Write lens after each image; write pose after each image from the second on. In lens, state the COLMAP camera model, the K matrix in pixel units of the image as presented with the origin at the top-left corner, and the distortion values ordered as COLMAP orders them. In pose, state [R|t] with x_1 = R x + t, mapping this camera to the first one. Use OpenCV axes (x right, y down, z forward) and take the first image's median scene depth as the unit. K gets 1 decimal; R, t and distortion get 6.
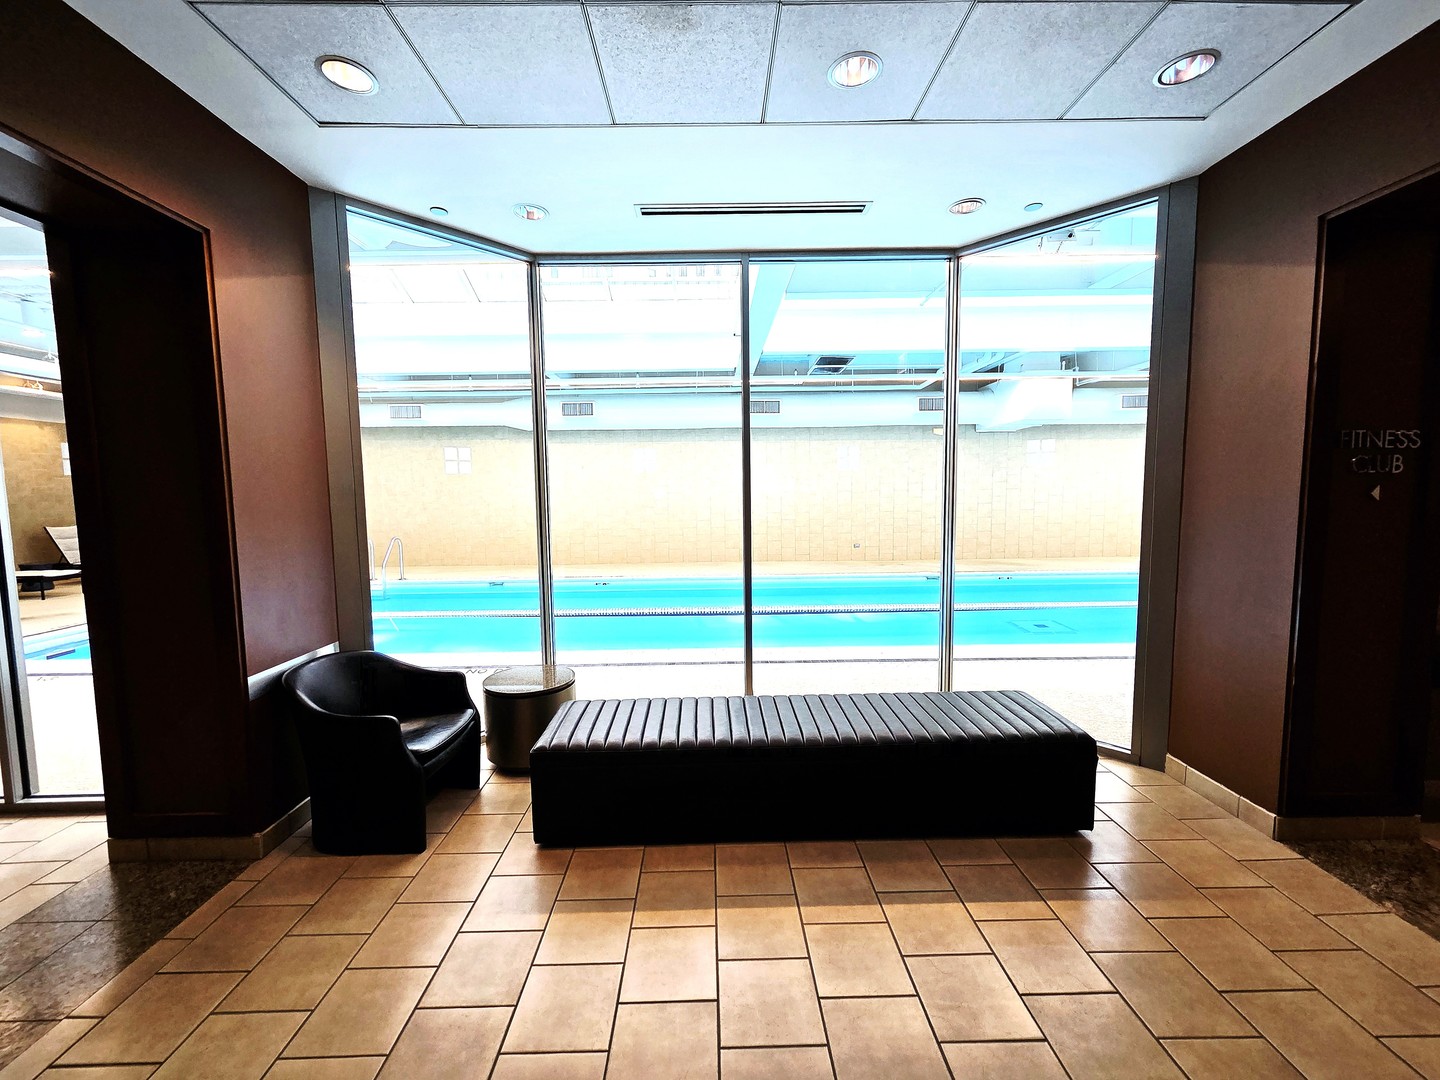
lens RADIAL K [[587.2, 0, 717.0], [0, 587.2, 541.9], [0, 0, 1]] dist [0.001106, 0.001075]
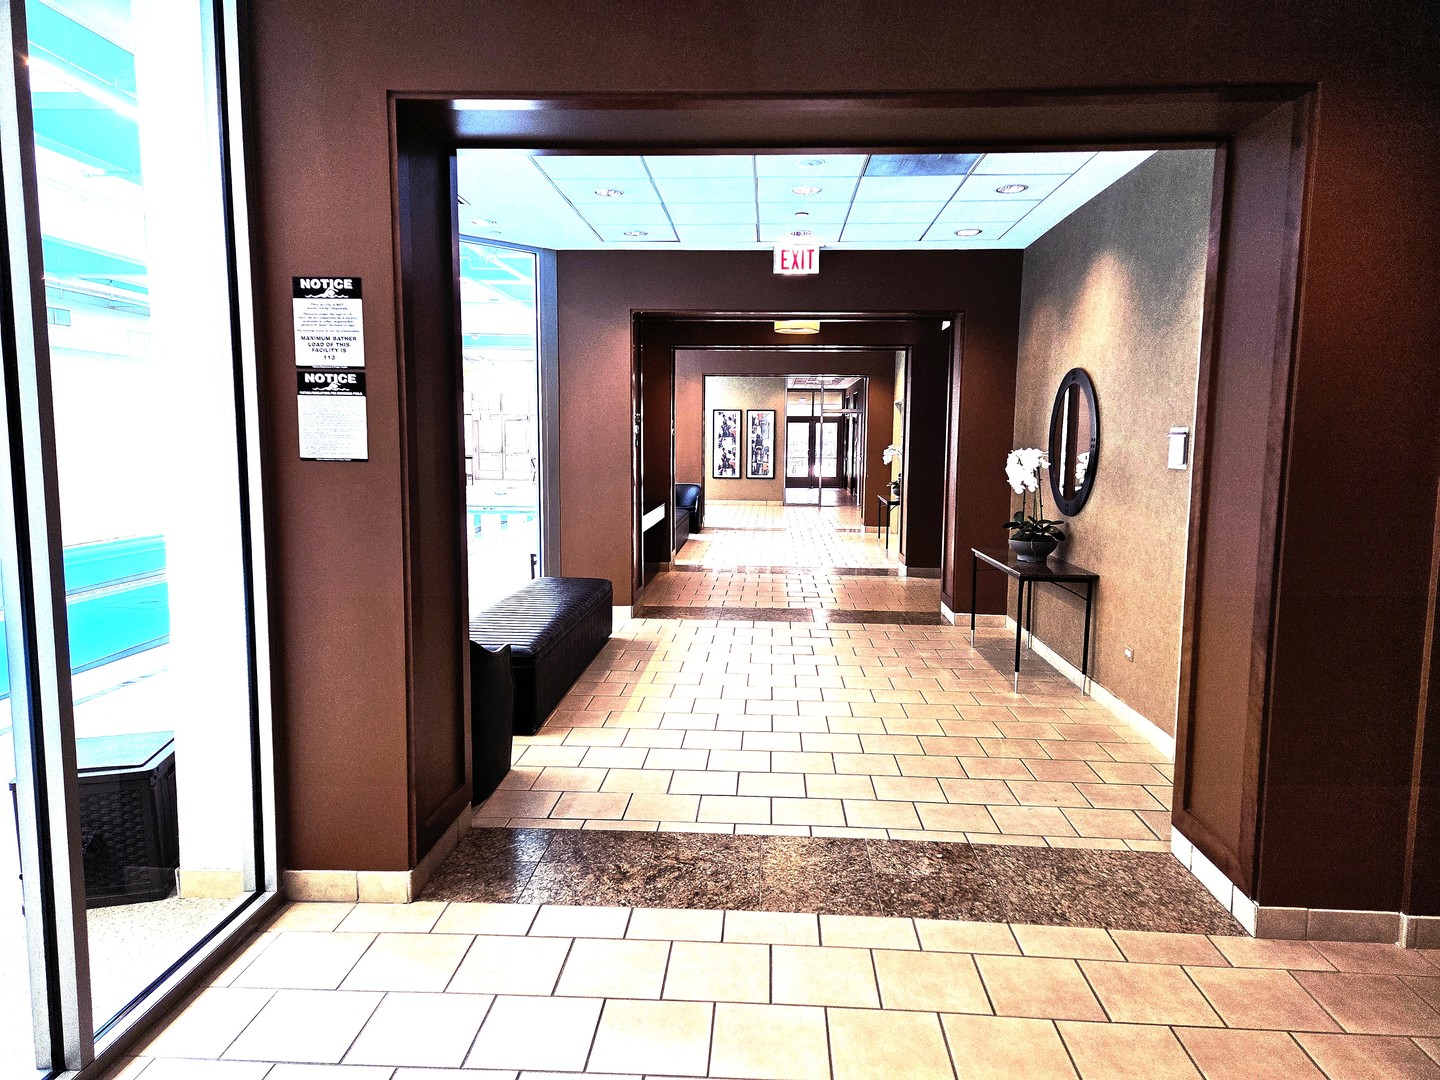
lens RADIAL K [[954.4, 0, 720.3], [0, 954.4, 541.0], [0, 0, 1]] dist [0.058836, -0.029500]
pose [[0.066110, -0.093571, 0.993415, -2.367787], [0.076795, 0.993117, 0.088432, -0.012655], [-0.994853, 0.070443, 0.072841, 0.495875]]
